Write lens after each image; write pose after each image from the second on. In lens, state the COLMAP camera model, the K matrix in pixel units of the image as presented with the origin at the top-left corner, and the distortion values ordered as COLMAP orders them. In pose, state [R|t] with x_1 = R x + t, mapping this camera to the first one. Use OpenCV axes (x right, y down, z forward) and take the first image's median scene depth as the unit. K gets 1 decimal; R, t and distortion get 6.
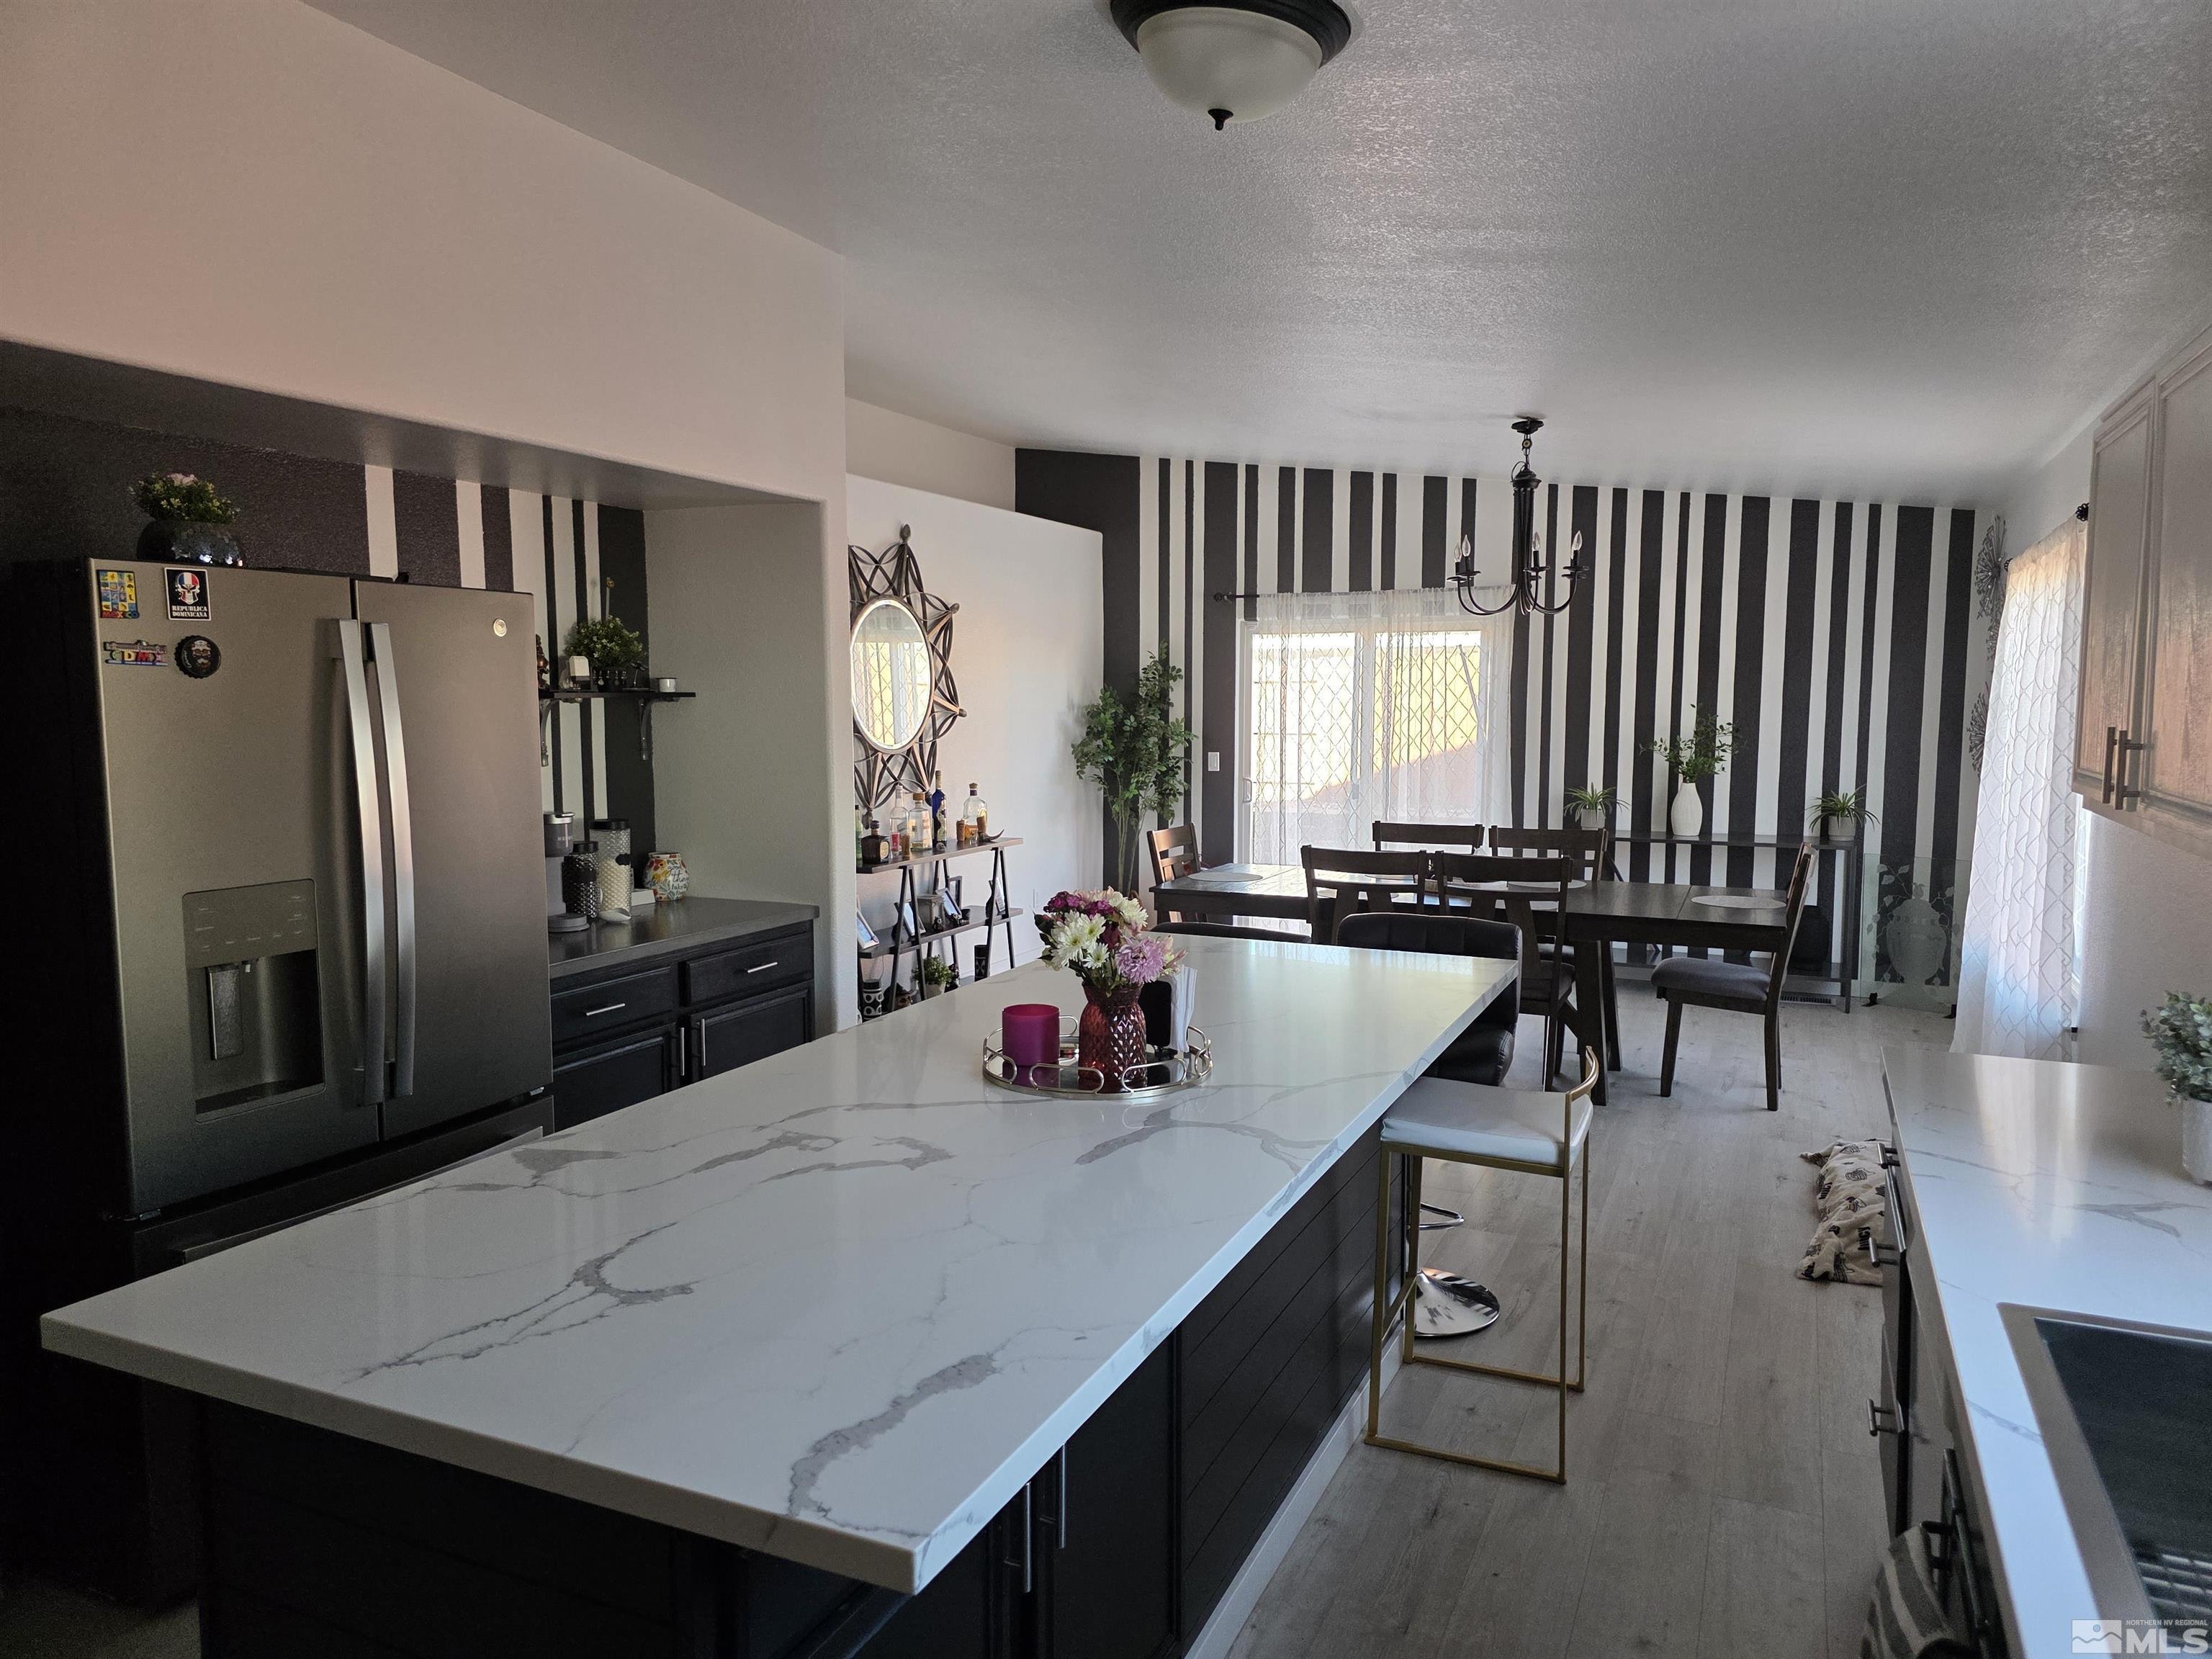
lens RADIAL K [[1488.2, 0, 1129.2], [0, 1488.2, 841.2], [0, 0, 1]] dist [0.058966, -0.046561]
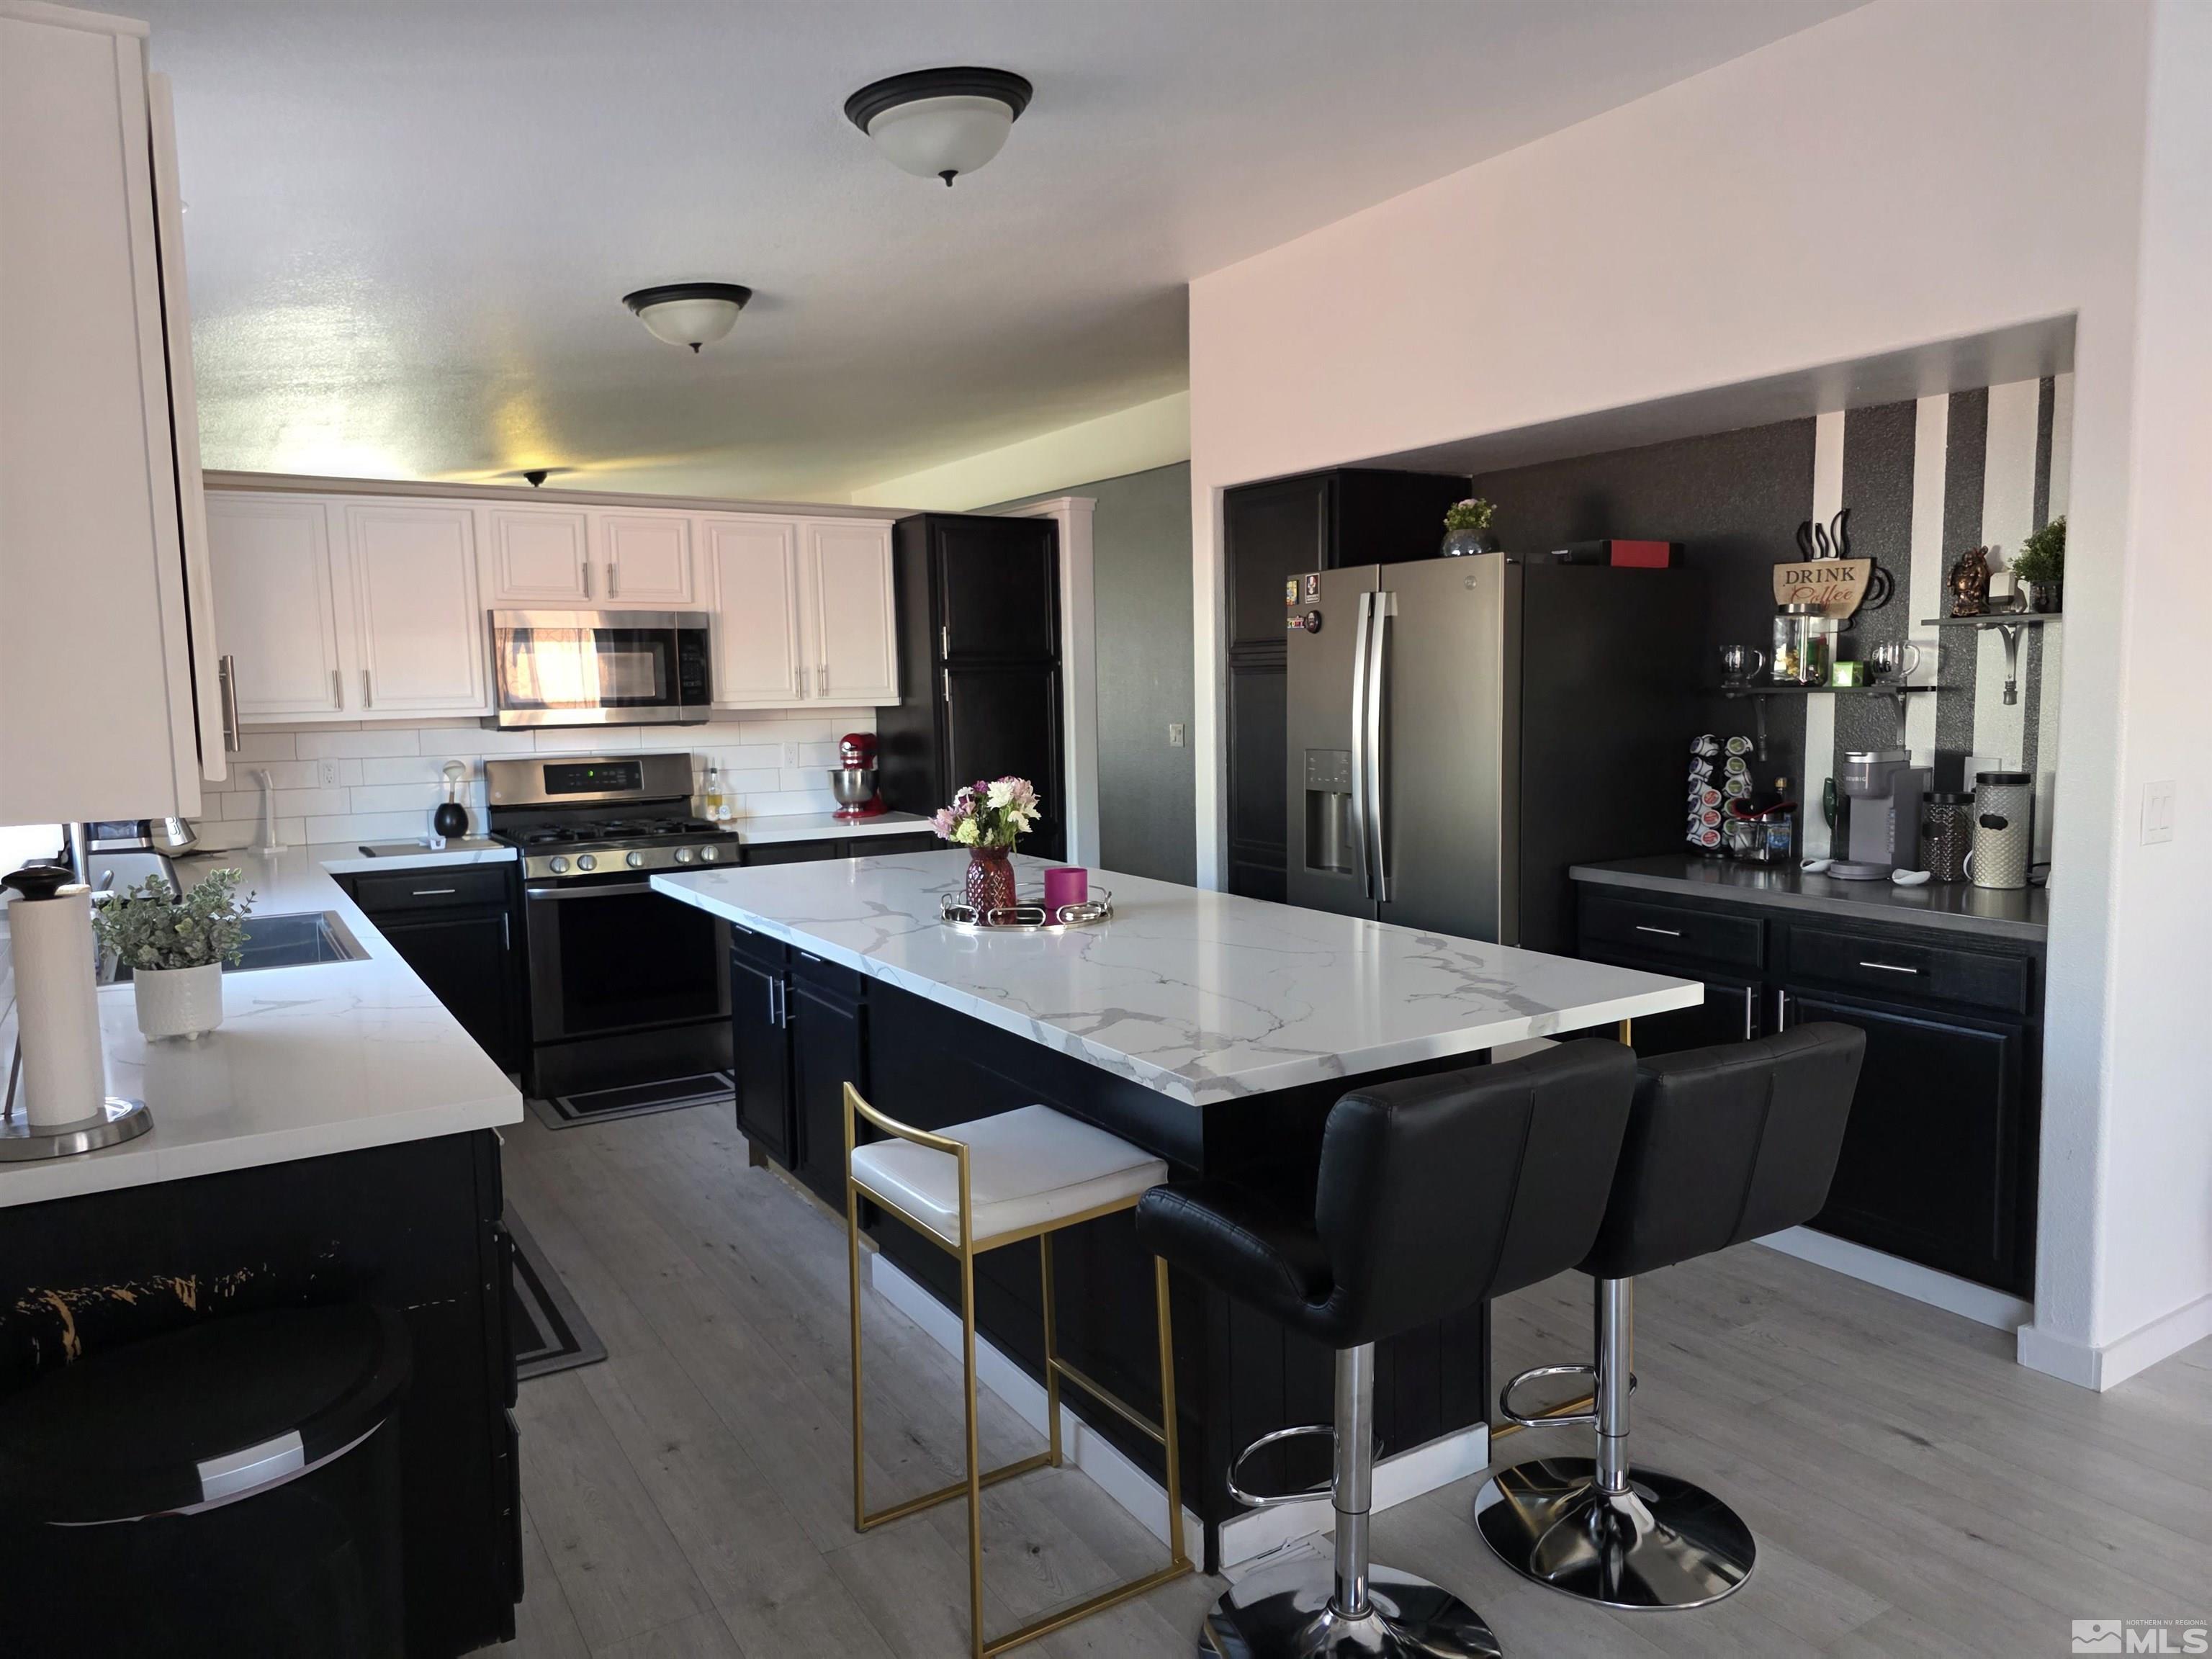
lens RADIAL K [[1488.2, 0, 1123.6], [0, 1488.2, 830.4], [0, 0, 1]] dist [0.058966, -0.046561]
pose [[-0.553401, 0.094868, -0.827495, 0.391032], [-0.062875, 0.985899, 0.155077, -0.051700], [0.830538, 0.137849, -0.539633, 0.681063]]
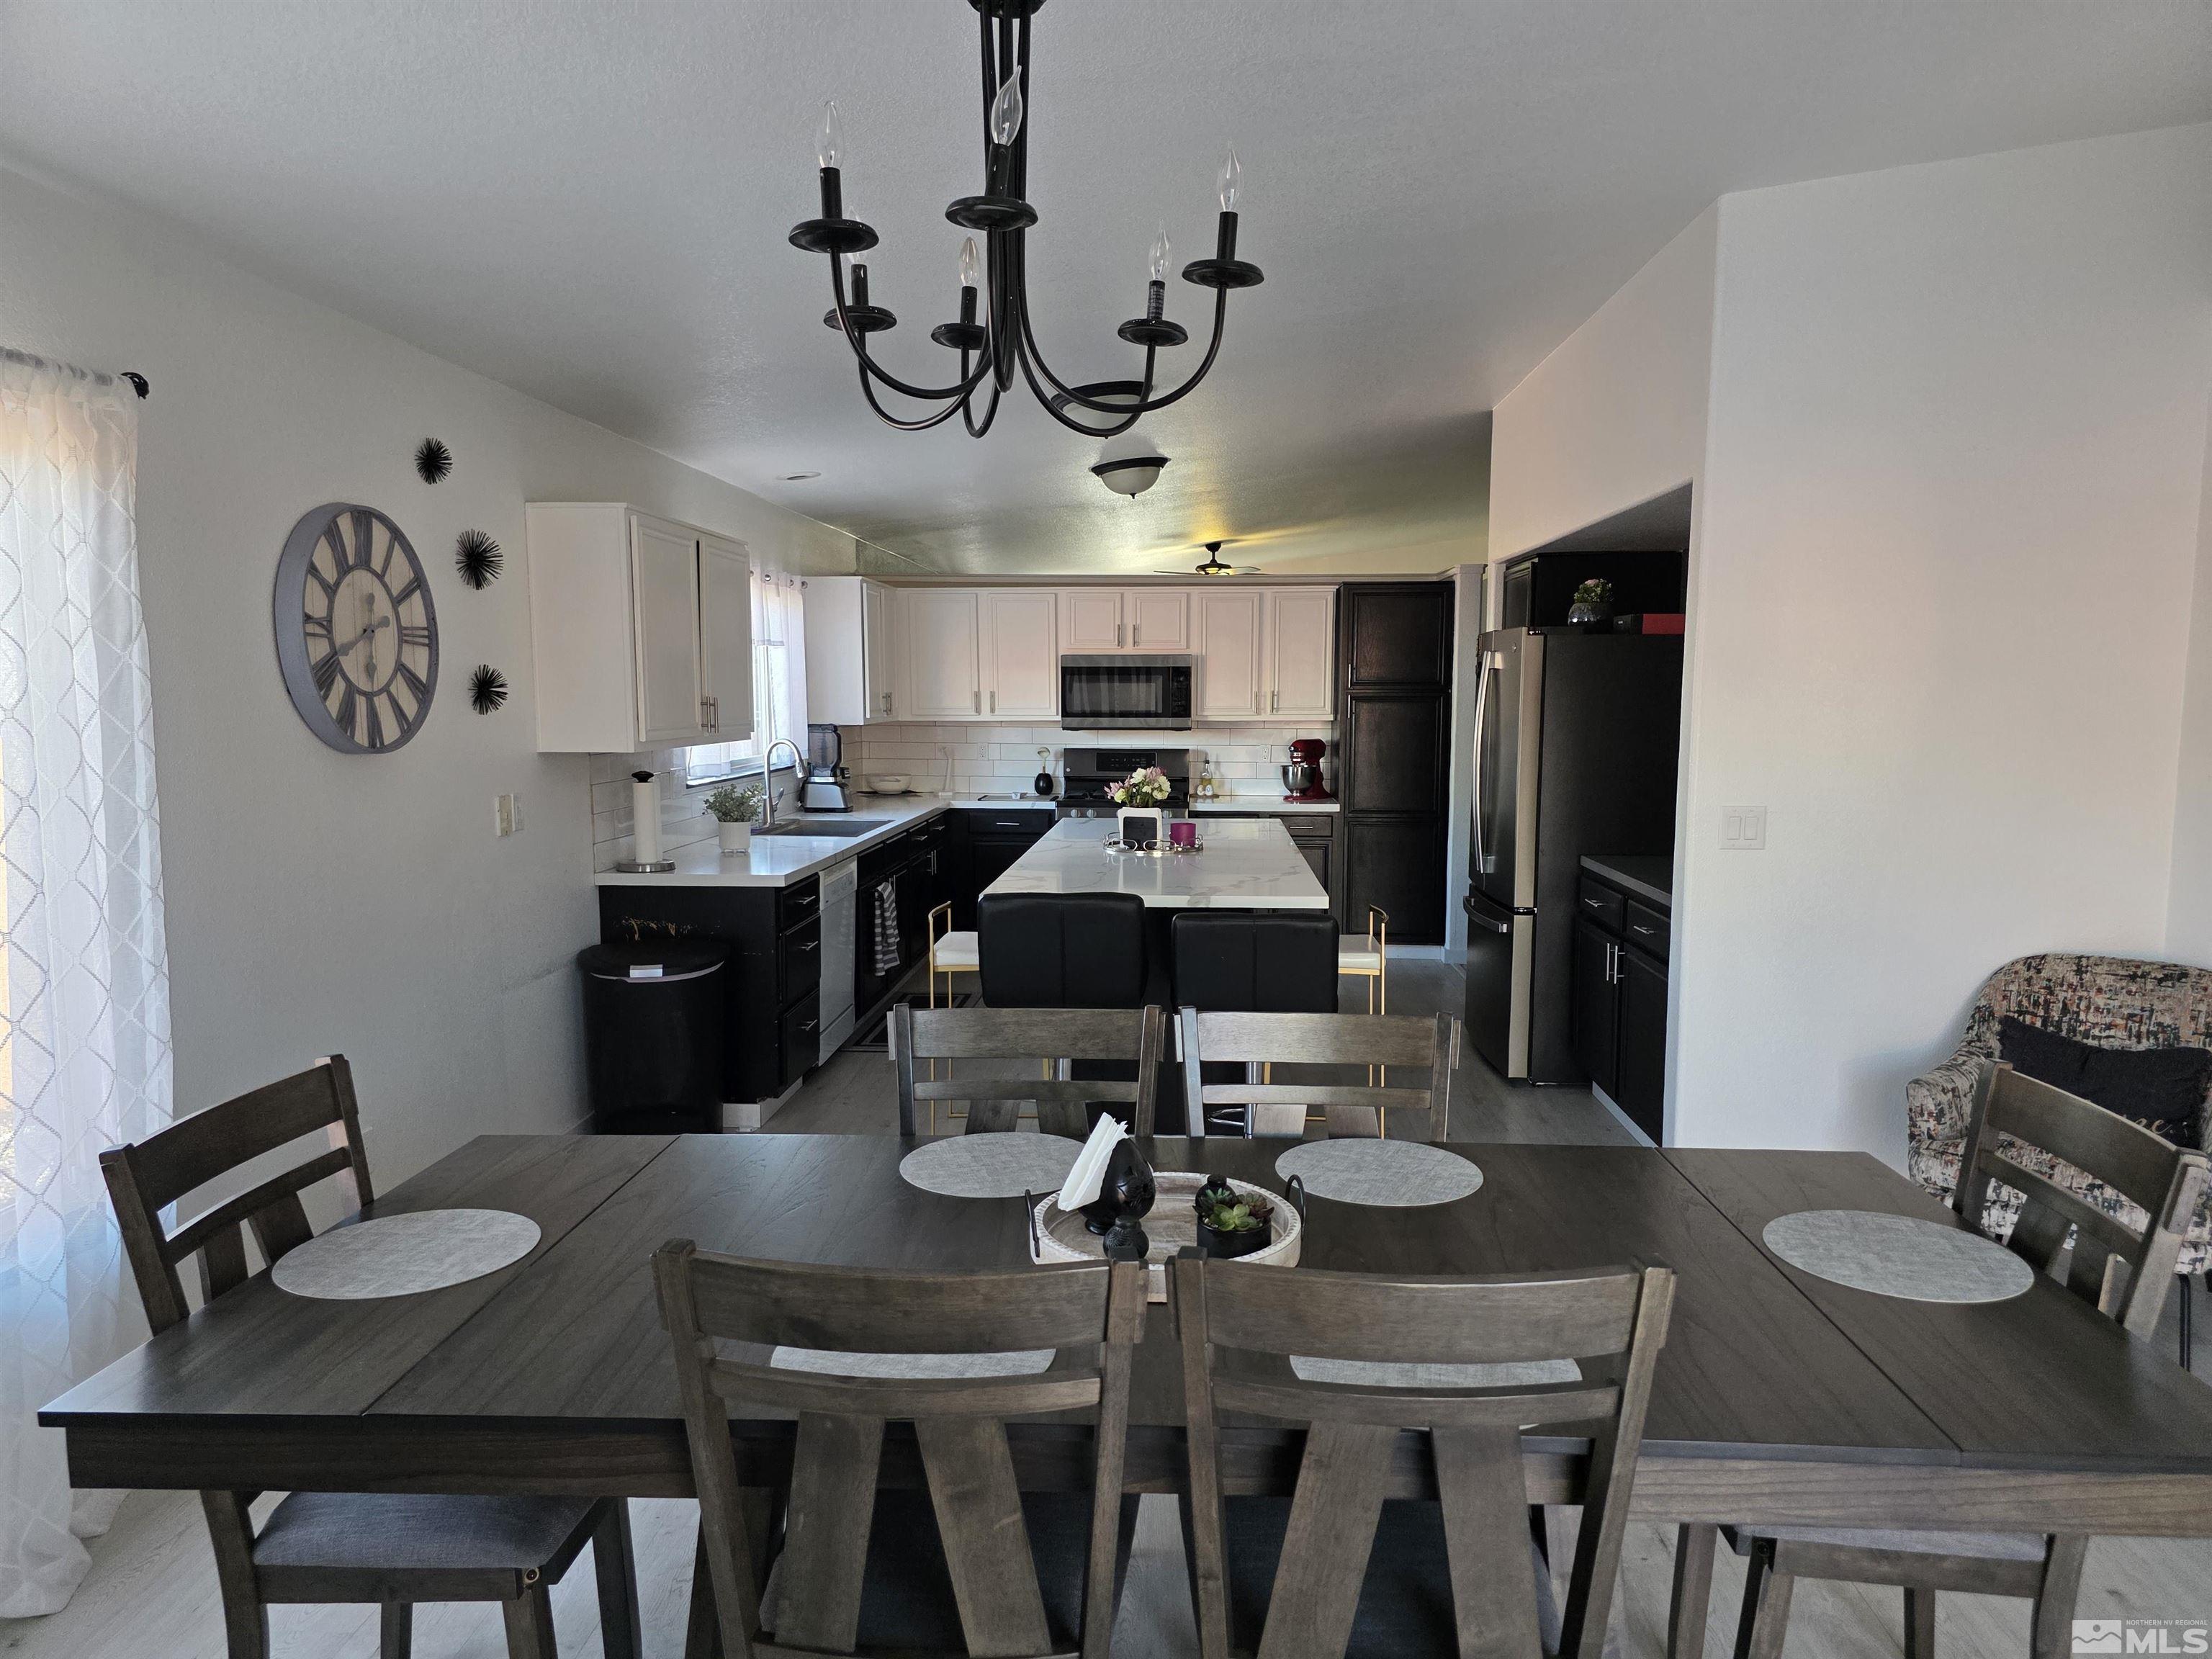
lens RADIAL K [[1488.2, 0, 1124.0], [0, 1488.2, 842.7], [0, 0, 1]] dist [0.058966, -0.046561]
pose [[-0.932972, 0.034704, -0.358272, 0.315973], [-0.037303, 0.980660, 0.192130, -0.114263], [0.358011, 0.192617, -0.913634, 1.197773]]
